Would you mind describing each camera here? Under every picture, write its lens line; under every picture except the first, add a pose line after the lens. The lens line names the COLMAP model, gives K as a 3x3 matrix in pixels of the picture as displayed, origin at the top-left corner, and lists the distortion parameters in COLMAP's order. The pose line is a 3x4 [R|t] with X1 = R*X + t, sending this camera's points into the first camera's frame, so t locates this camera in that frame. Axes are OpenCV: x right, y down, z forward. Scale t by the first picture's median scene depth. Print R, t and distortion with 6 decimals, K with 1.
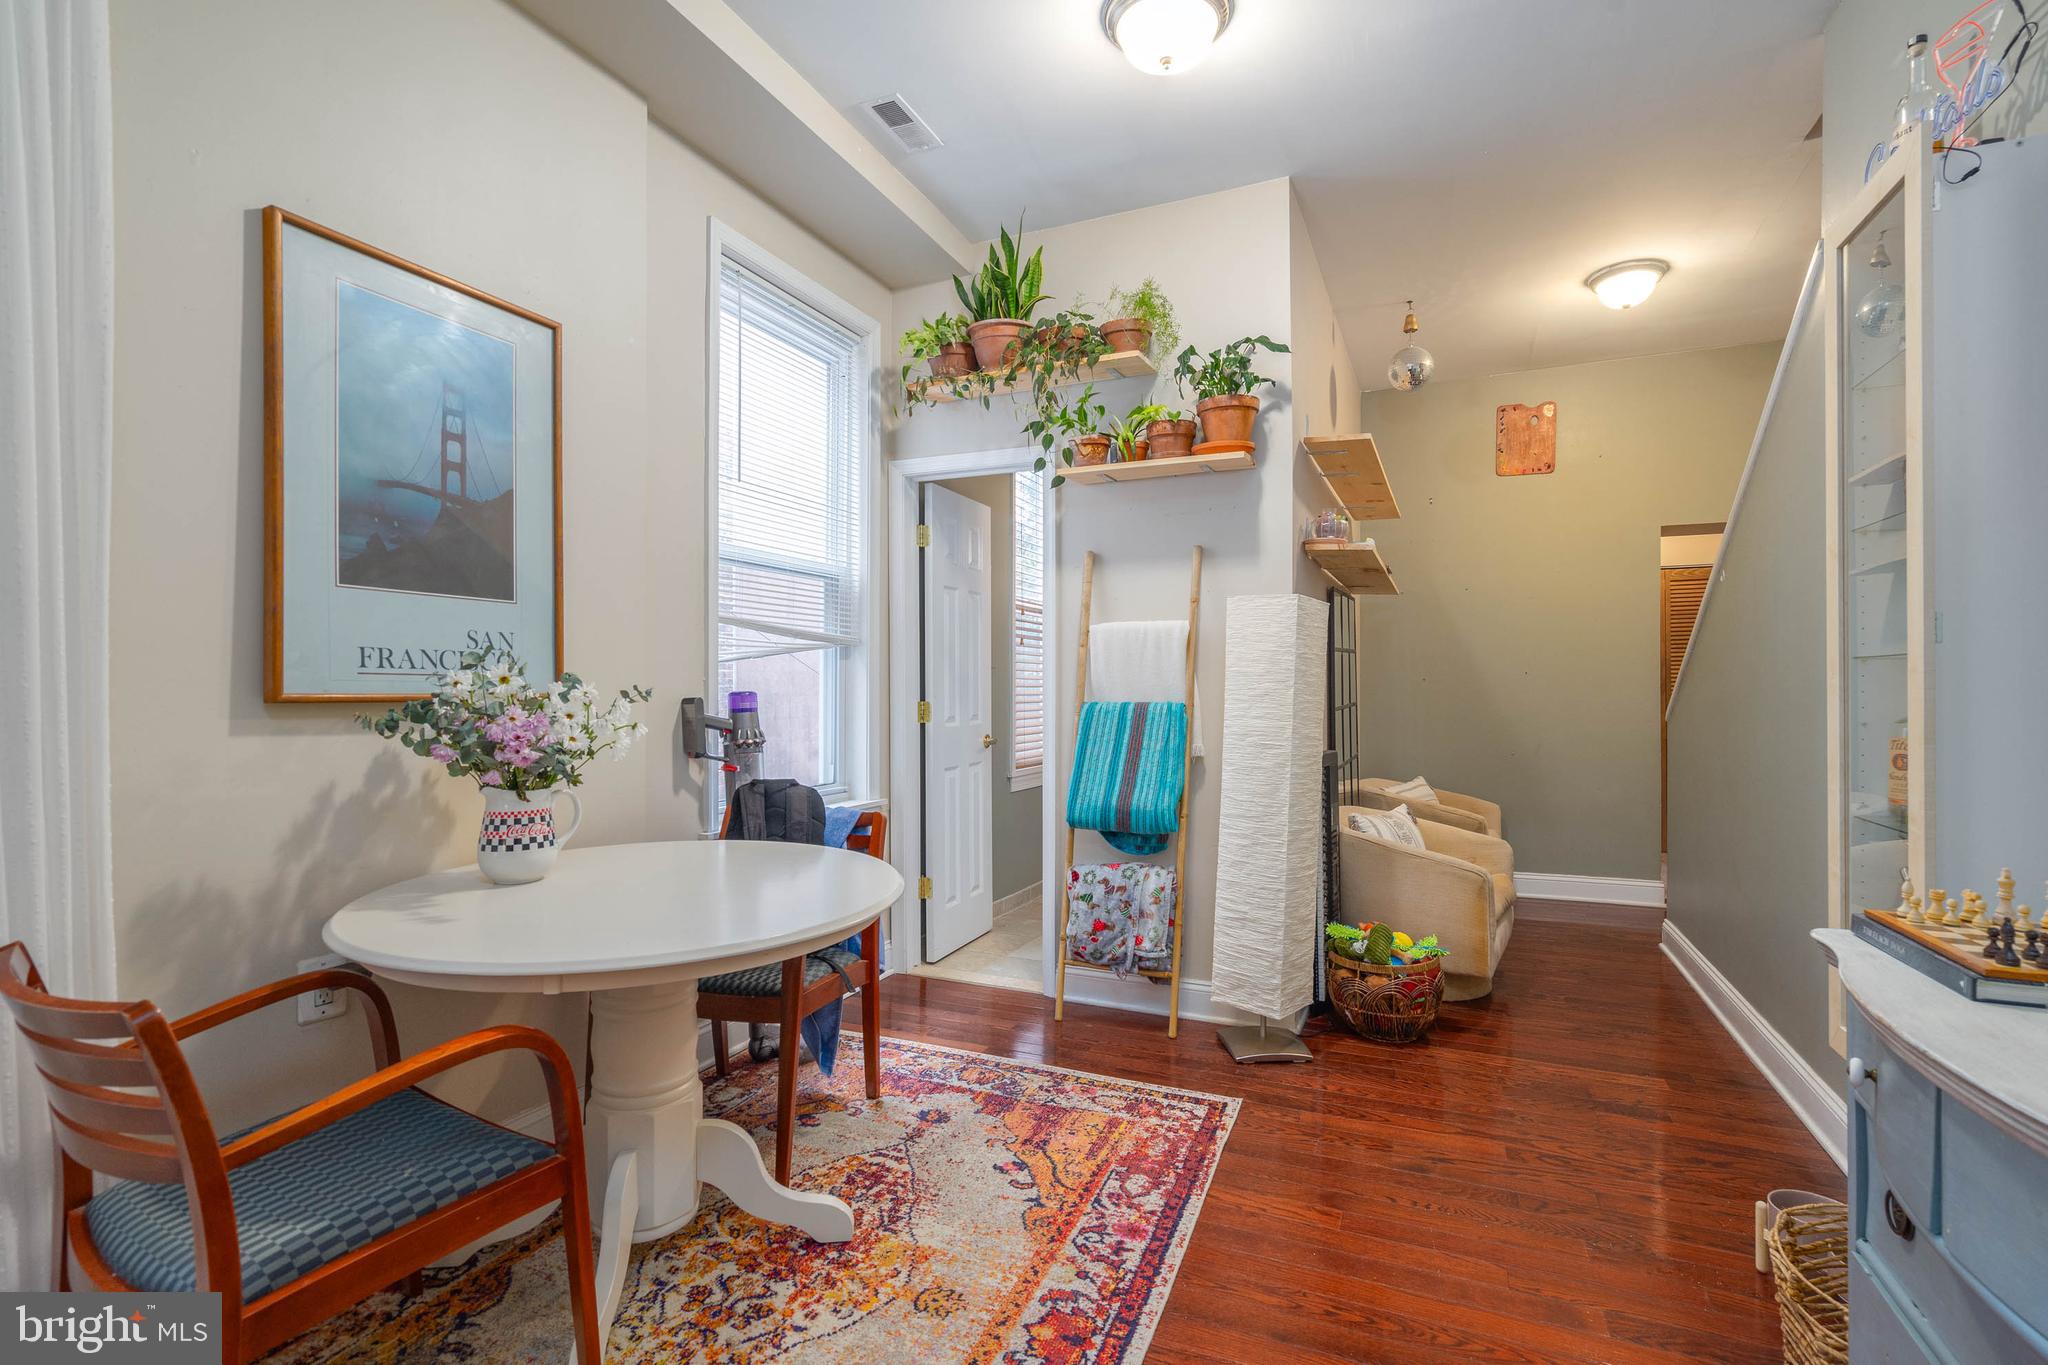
lens RADIAL K [[958.6, 0, 1024.0], [0, 958.6, 682.5], [0, 0, 1]] dist [-0.001812, 0.000096]
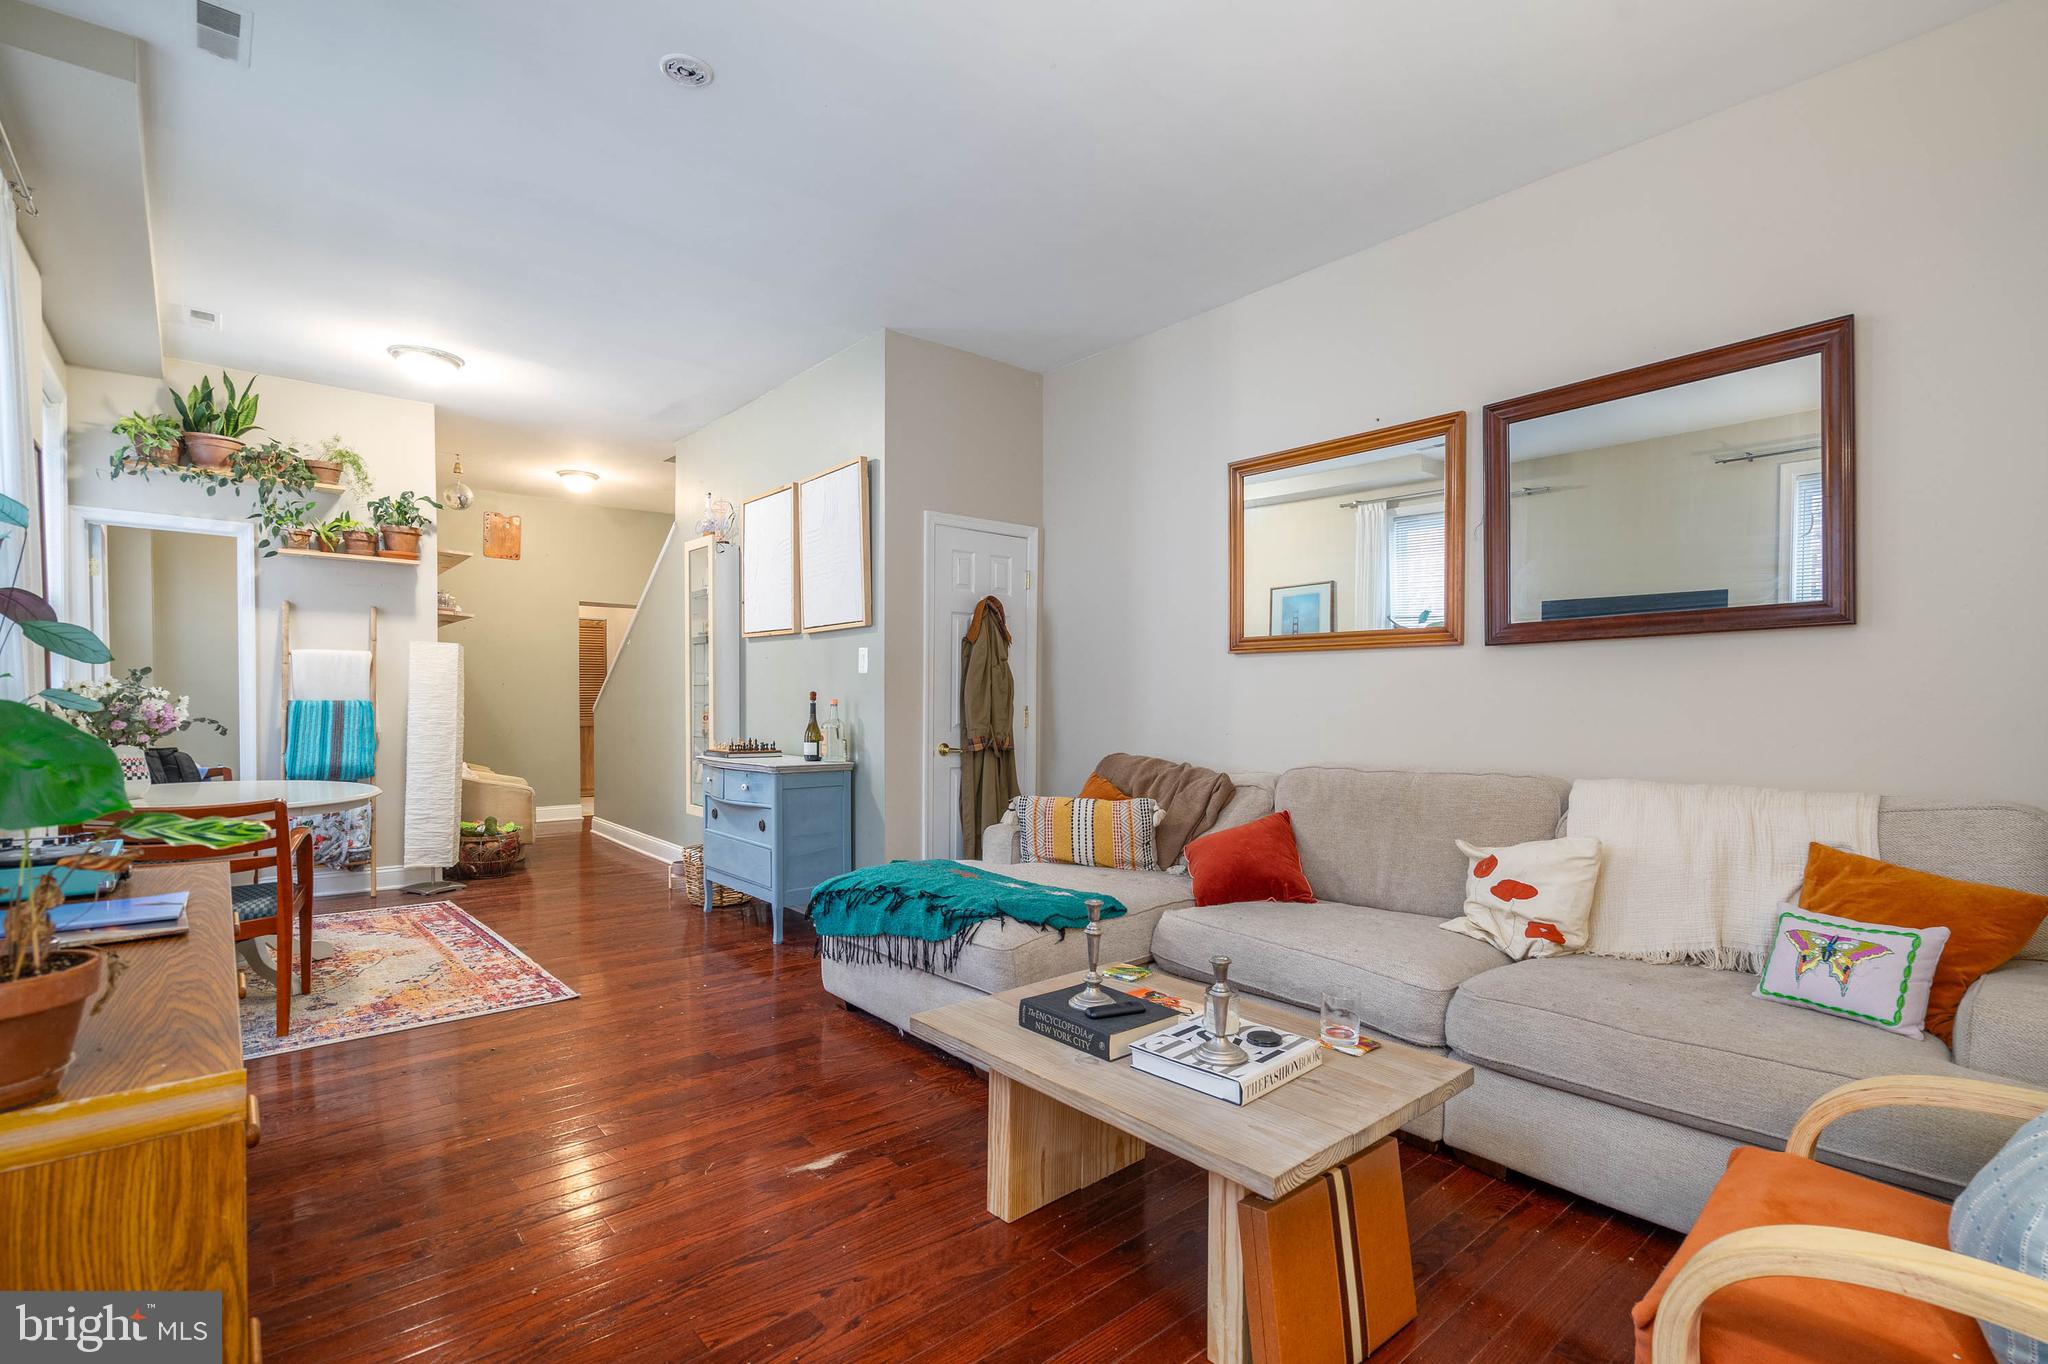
lens RADIAL K [[981.0, 0, 1025.6], [0, 981.0, 758.6], [0, 0, 1]] dist [-0.000188, 0.000088]
pose [[0.450062, -0.050497, 0.891568, -0.858271], [-0.014293, 0.997865, 0.063733, -0.003960], [-0.892883, -0.041427, 0.448379, -0.802058]]
